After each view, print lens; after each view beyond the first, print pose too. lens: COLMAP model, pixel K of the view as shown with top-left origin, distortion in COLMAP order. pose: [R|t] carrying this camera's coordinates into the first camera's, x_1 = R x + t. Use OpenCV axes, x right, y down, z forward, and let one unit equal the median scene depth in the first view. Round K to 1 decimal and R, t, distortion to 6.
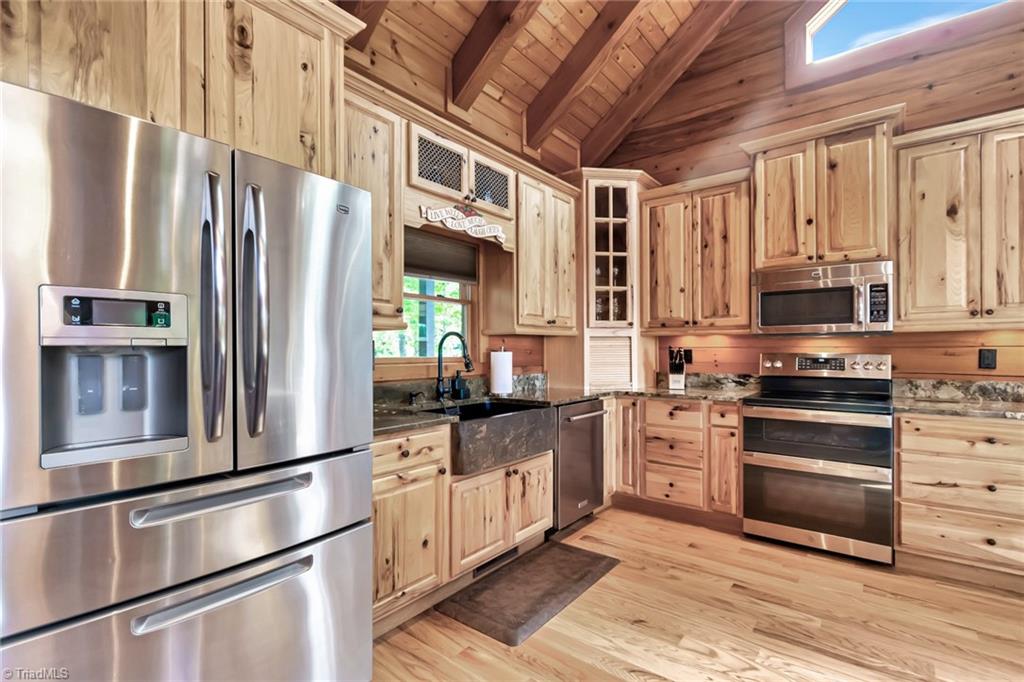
lens RADIAL K [[470.2, 0, 509.6], [0, 470.2, 349.0], [0, 0, 1]] dist [0.003460, -0.000698]
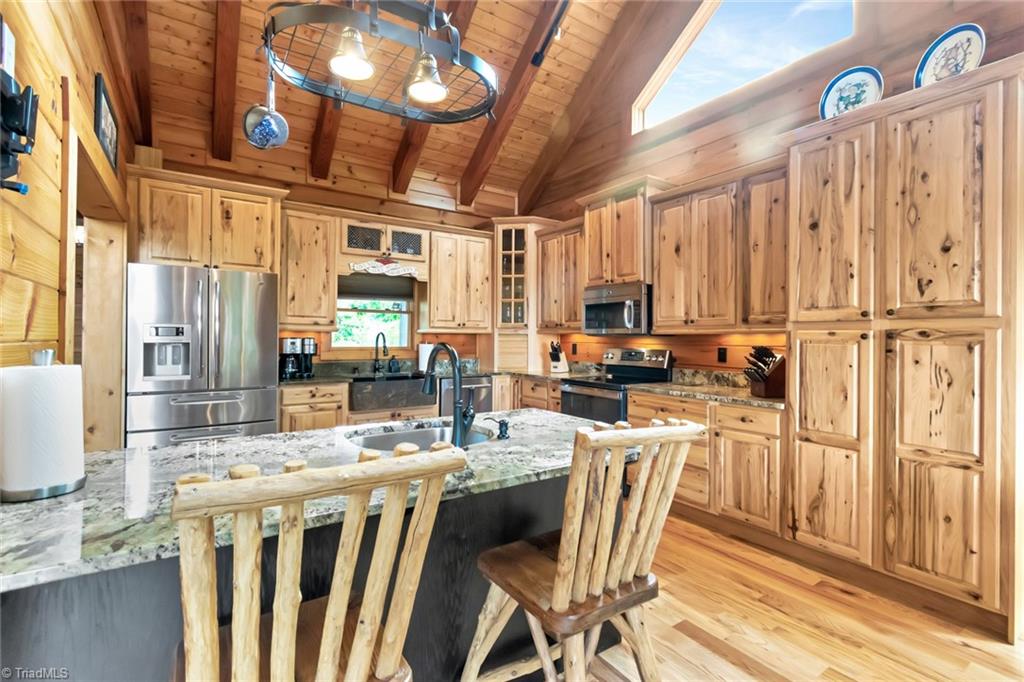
lens RADIAL K [[470.2, 0, 517.2], [0, 470.2, 335.6], [0, 0, 1]] dist [0.003460, -0.000698]
pose [[0.950747, 0.008740, -0.309845, 0.809844], [-0.009410, 0.999956, -0.000667, -0.025716], [0.309825, 0.003550, 0.950787, -0.423750]]
